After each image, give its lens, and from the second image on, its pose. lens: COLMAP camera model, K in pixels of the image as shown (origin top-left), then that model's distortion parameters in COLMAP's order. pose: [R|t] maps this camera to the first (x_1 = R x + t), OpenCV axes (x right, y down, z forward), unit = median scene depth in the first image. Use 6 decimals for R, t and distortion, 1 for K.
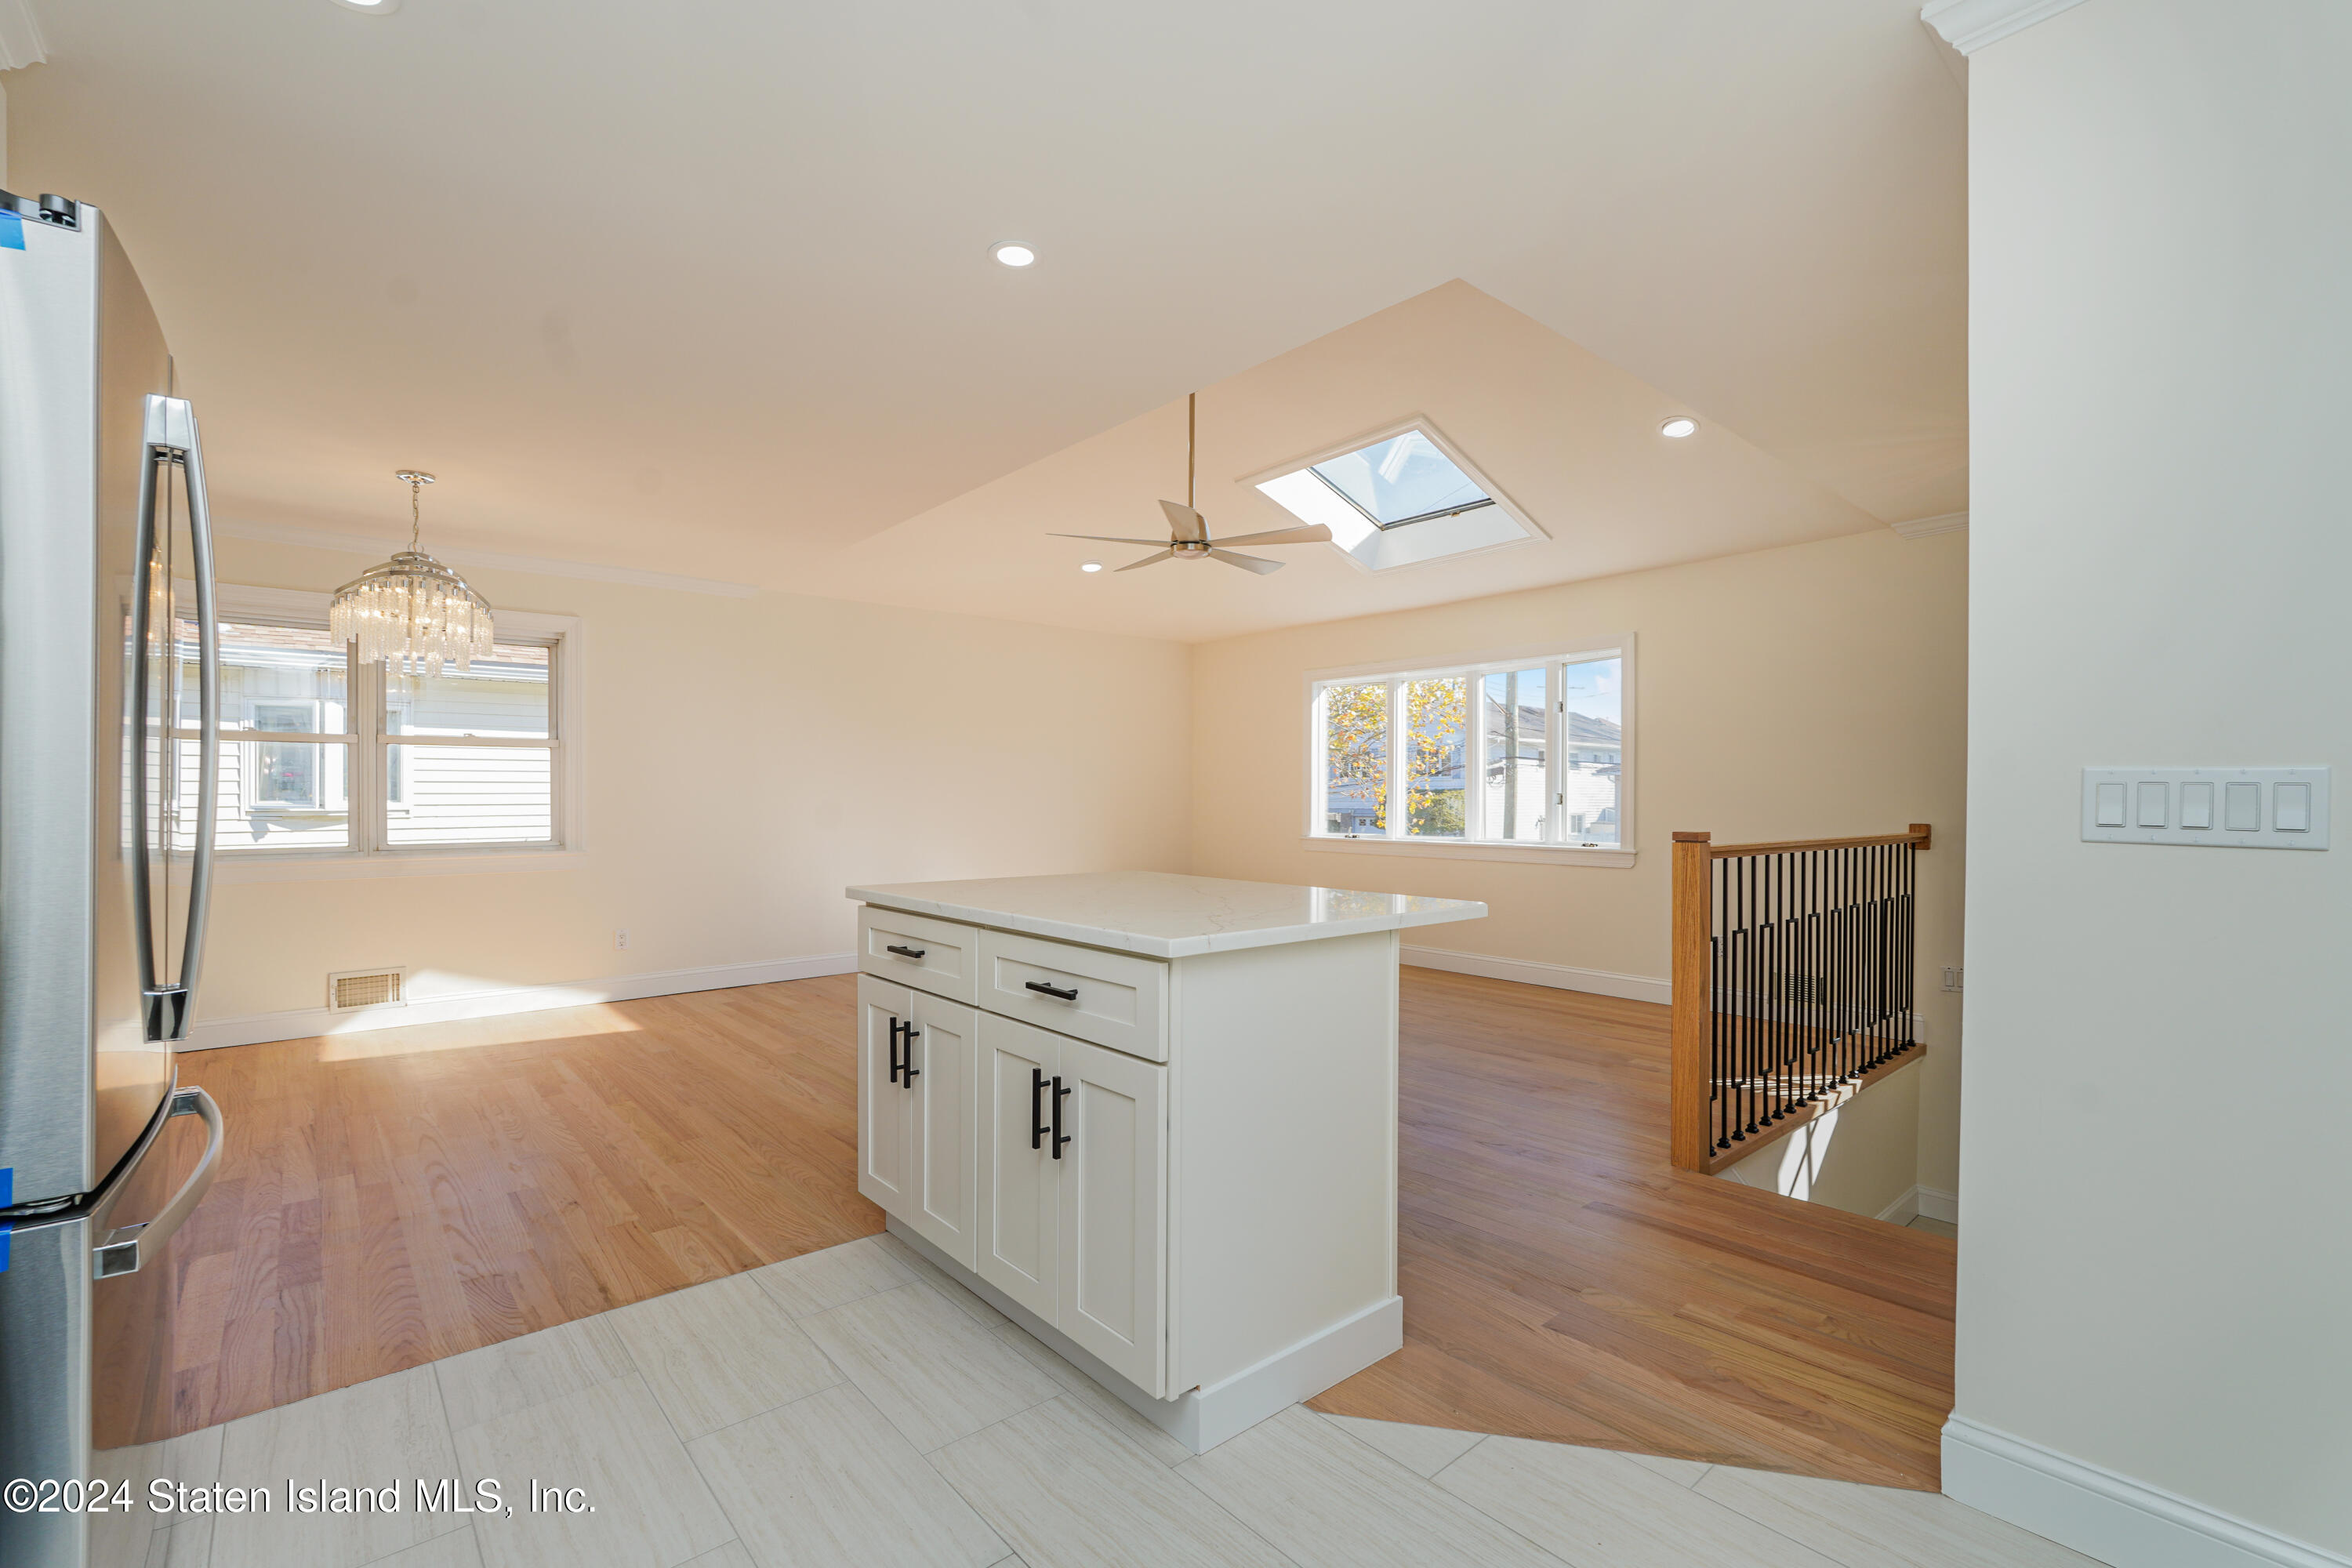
lens RADIAL K [[1033.7, 0, 1188.2], [0, 1033.7, 796.6], [0, 0, 1]] dist [-0.018155, 0.008237]
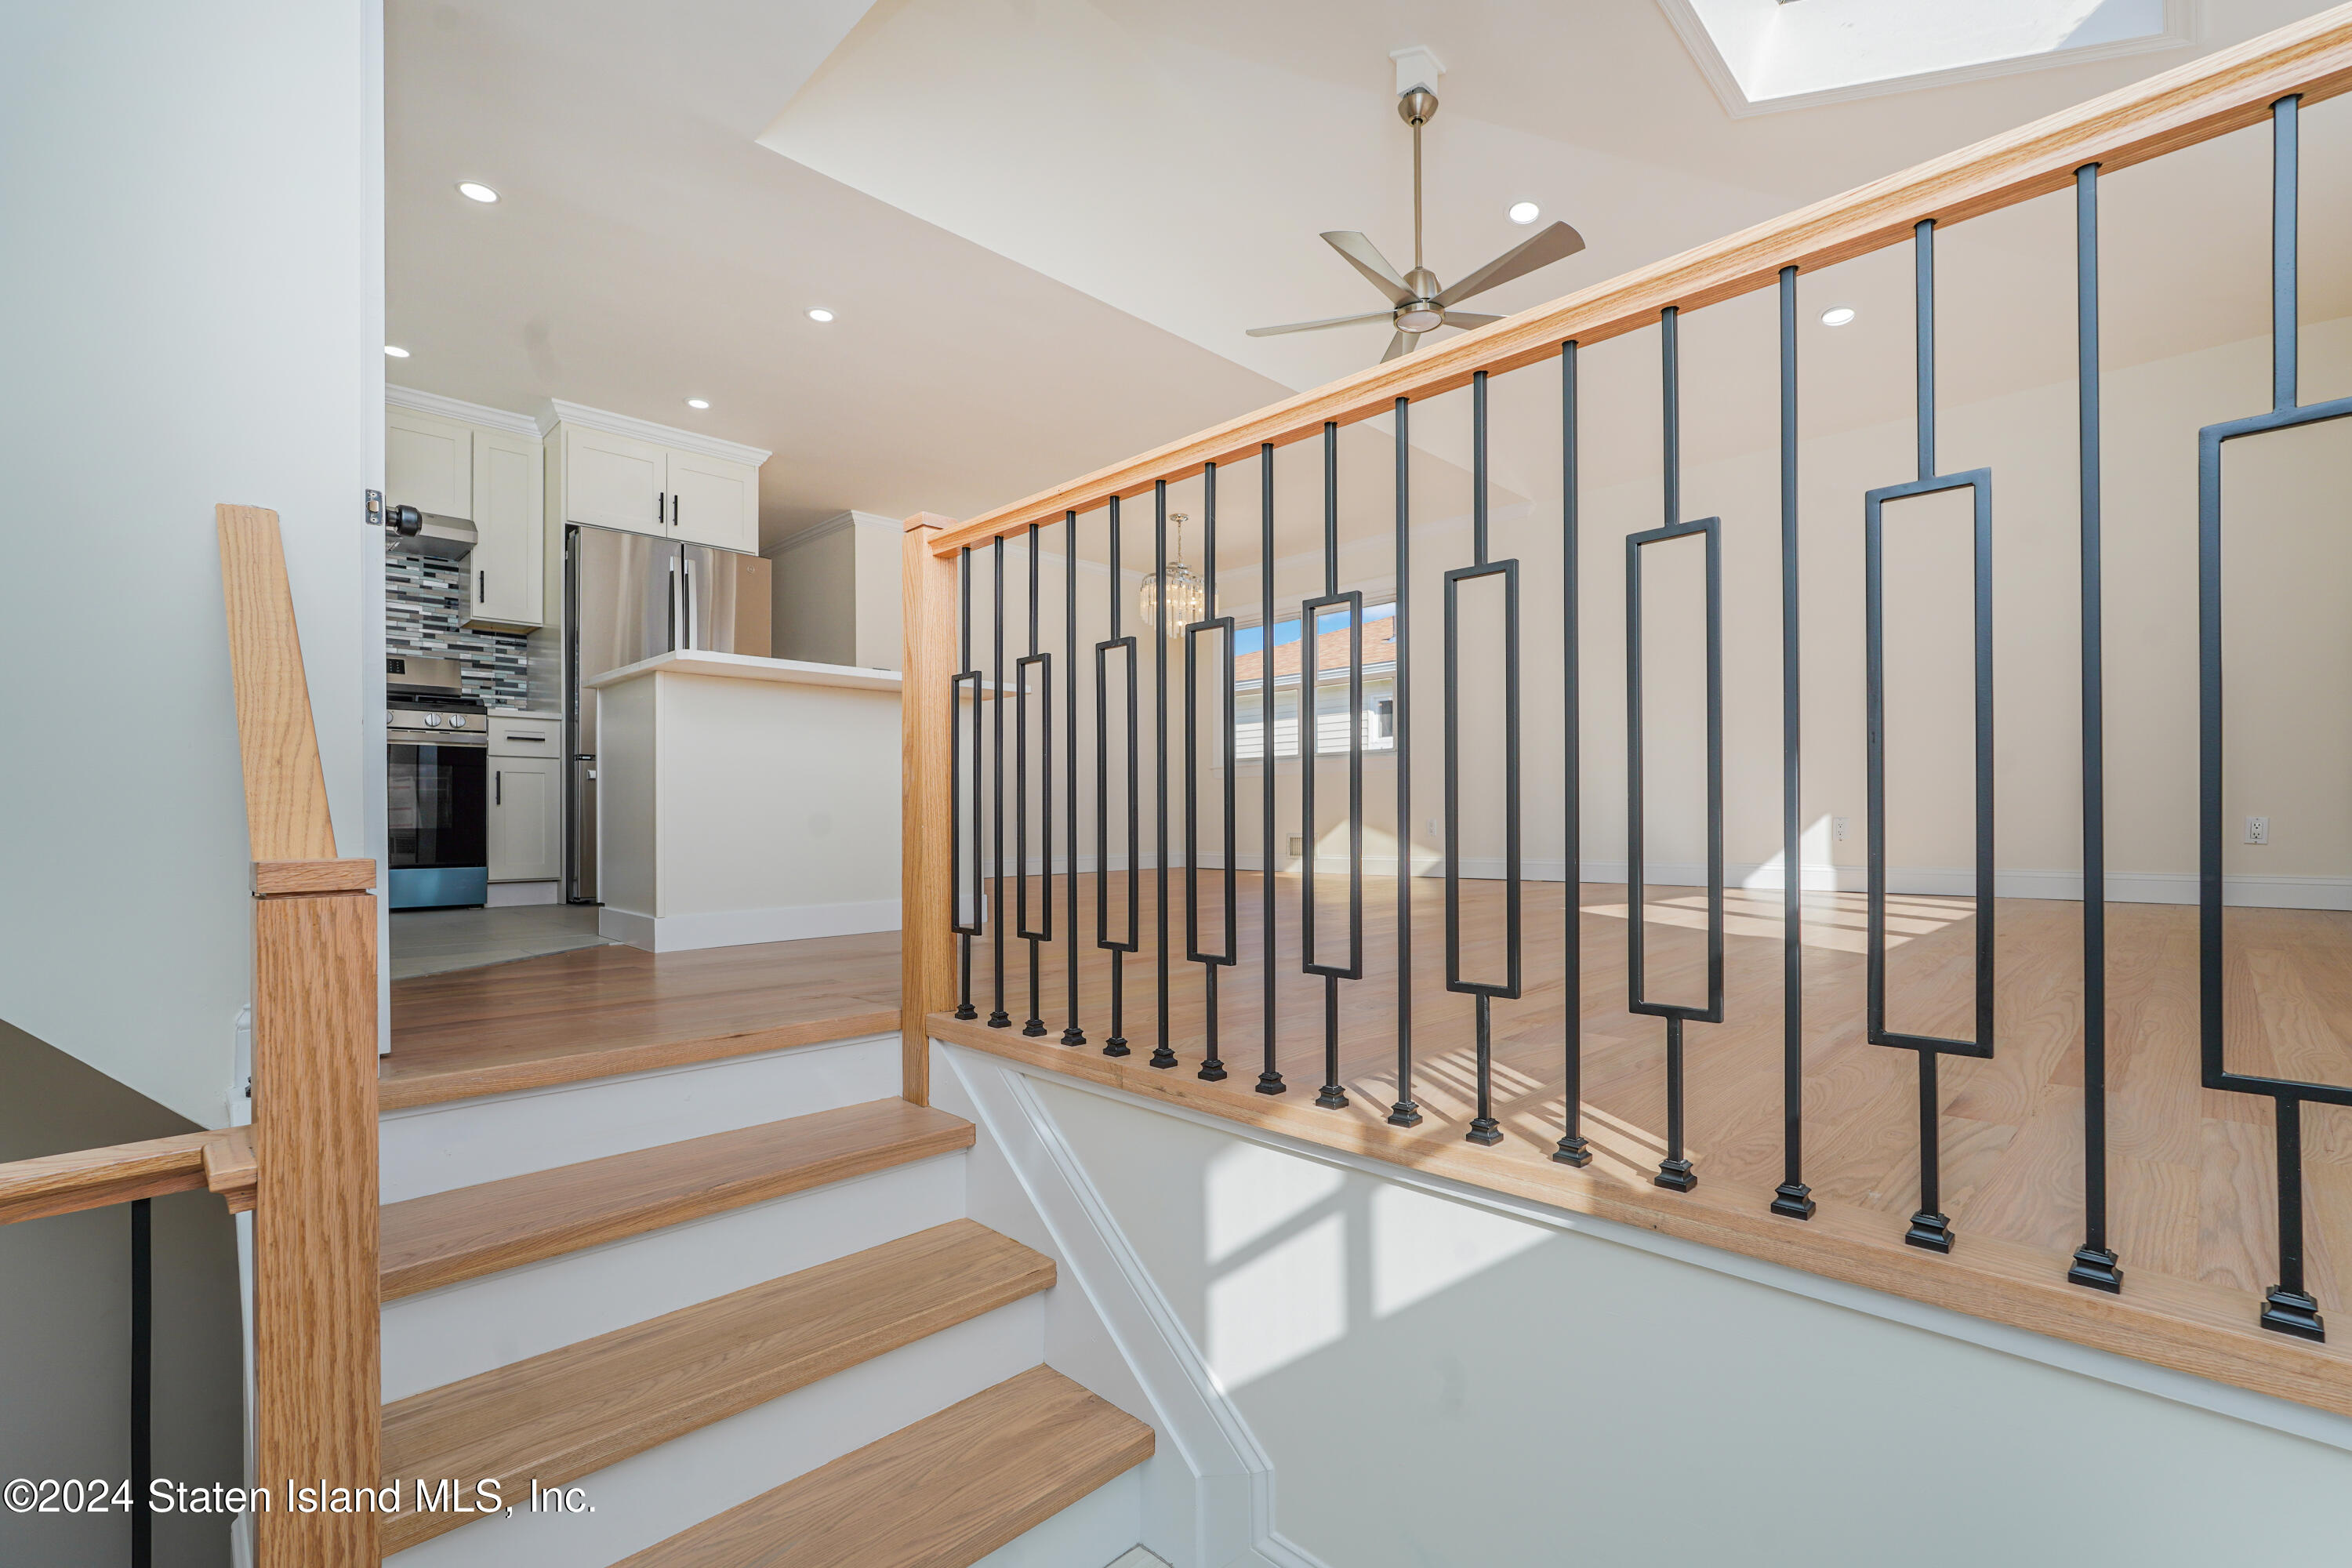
lens RADIAL K [[1070.5, 0, 1179.1], [0, 1070.5, 809.7], [0, 0, 1]] dist [0.000143, 0.000037]
pose [[0.049776, -0.010425, -0.998706, 1.027859], [0.000715, 0.999946, -0.010402, 0.193919], [0.998760, -0.000196, 0.049780, 0.958935]]
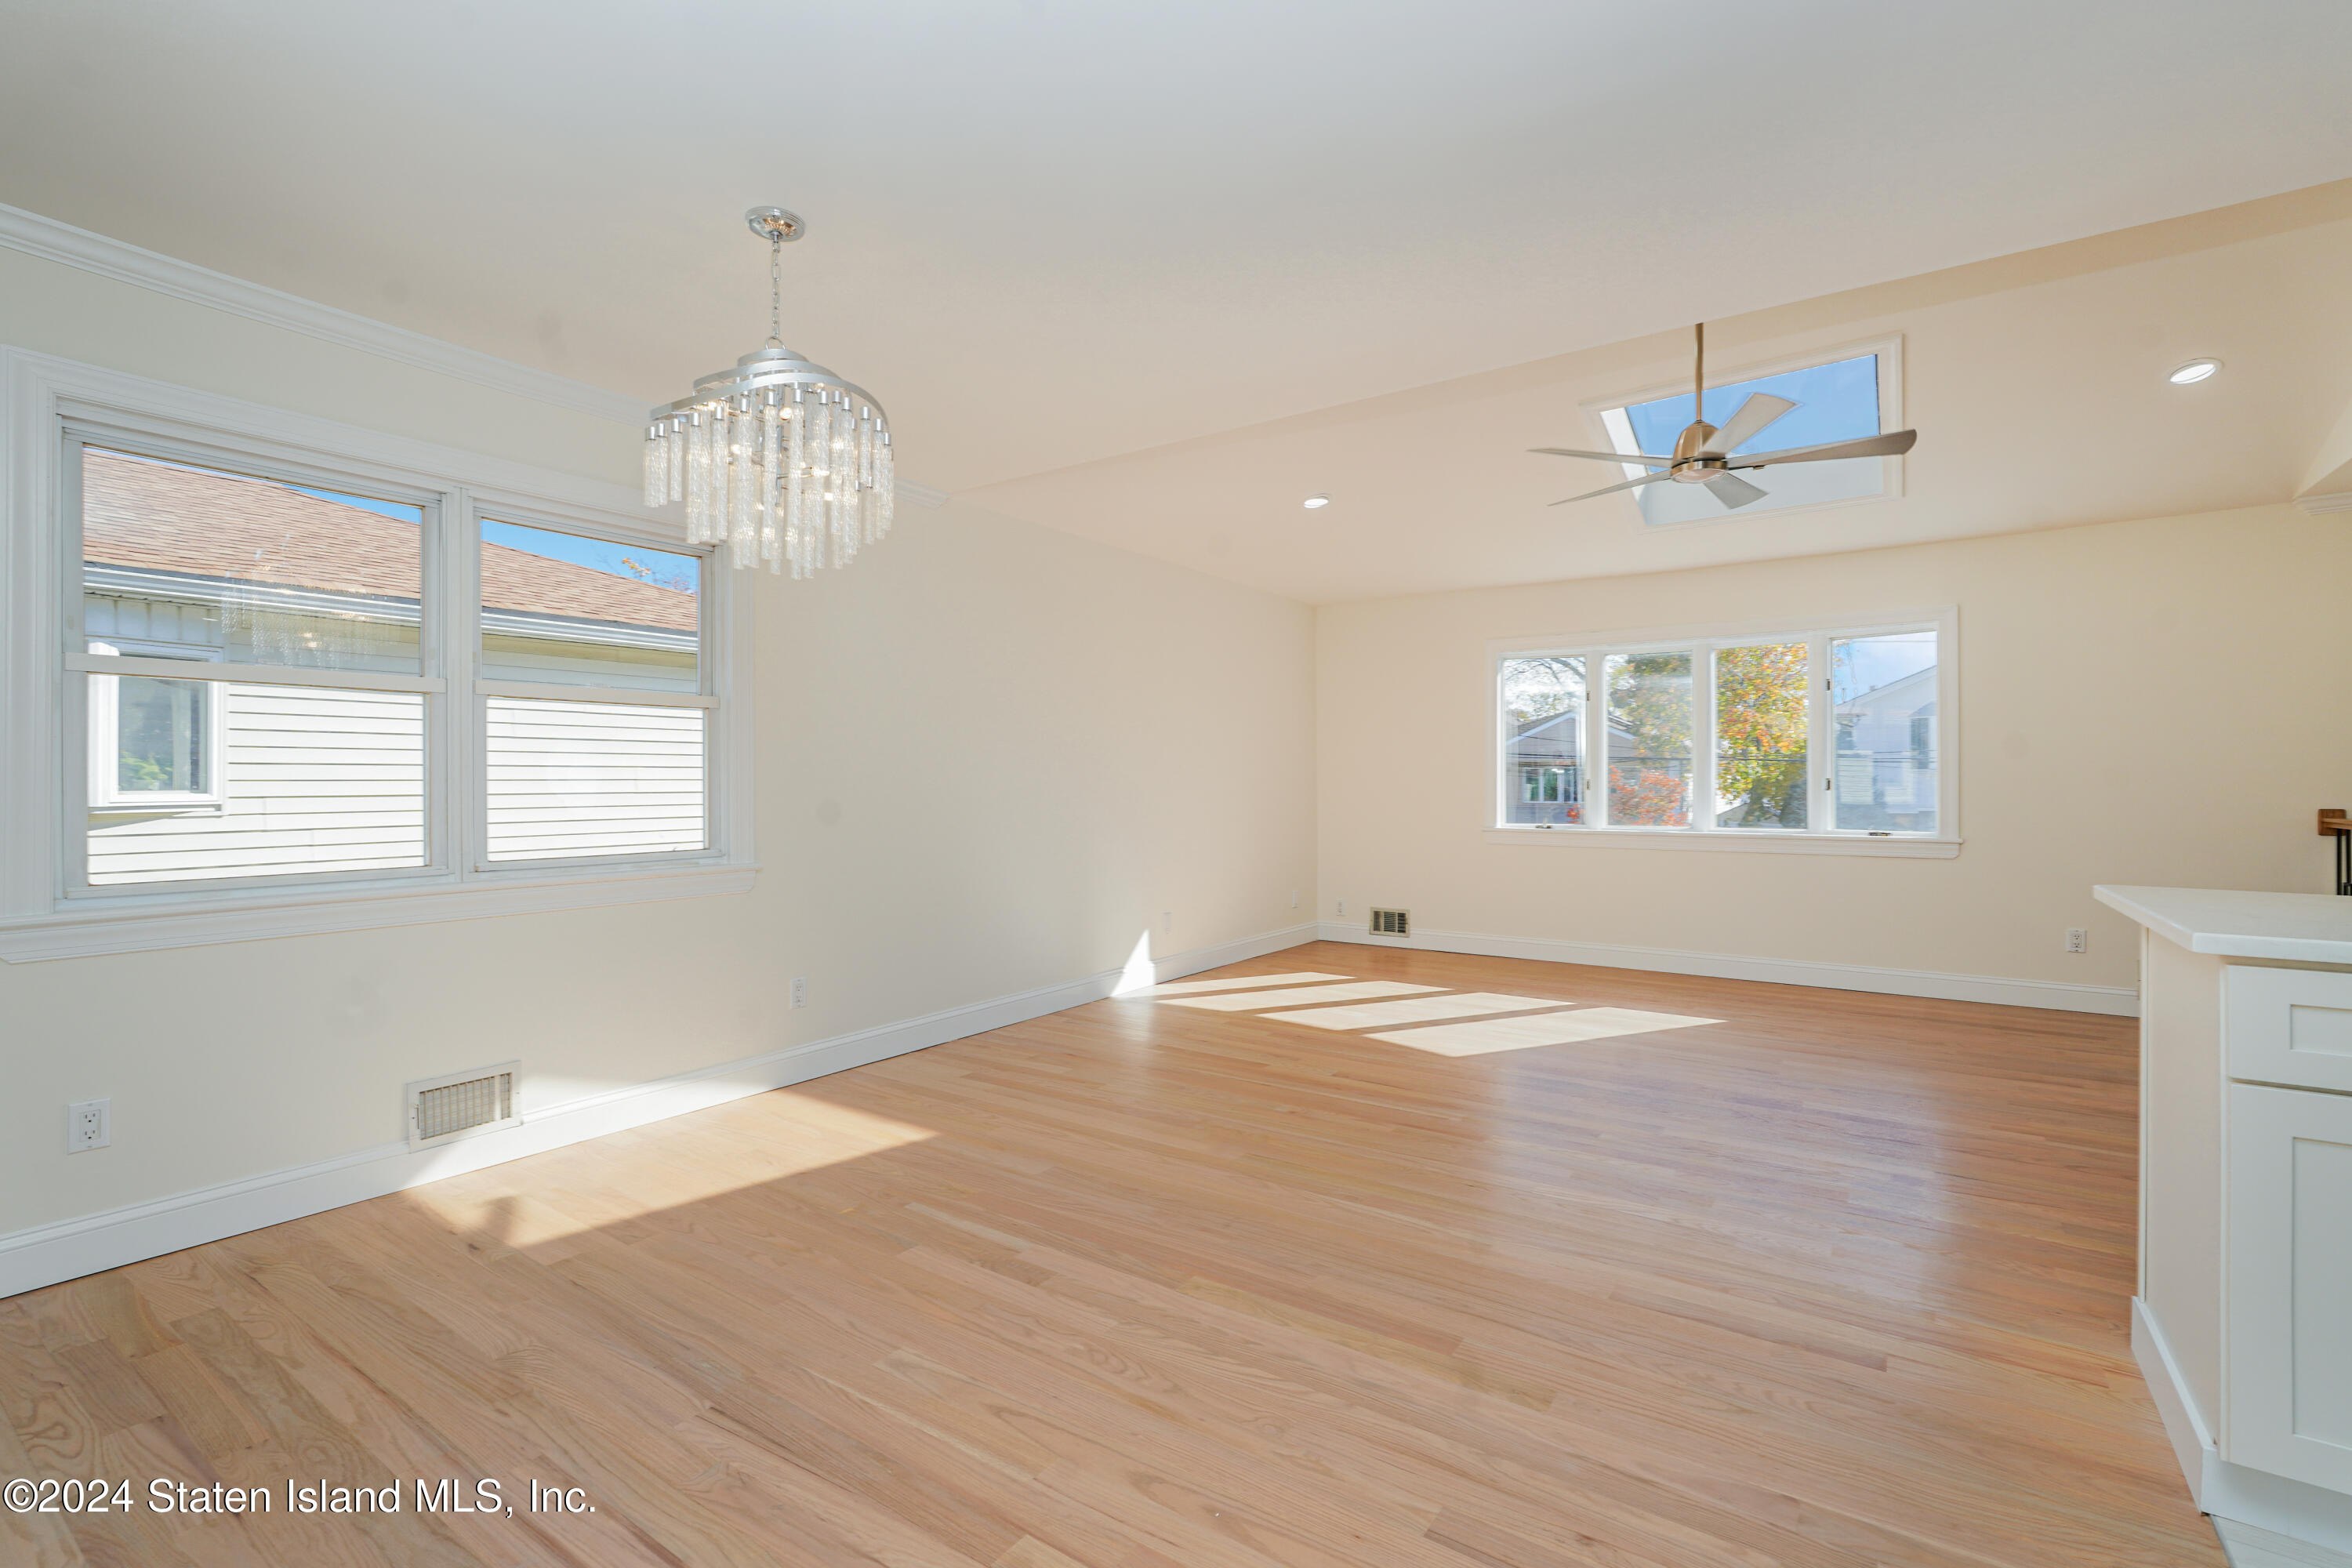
lens RADIAL K [[1043.8, 0, 1186.1], [0, 1043.8, 776.4], [0, 0, 1]] dist [-0.009969, 0.000260]
pose [[0.969483, 0.000360, 0.245159, -0.713377], [0.001769, 0.999963, -0.008462, 0.002988], [-0.245153, 0.008637, 0.969446, 0.402854]]
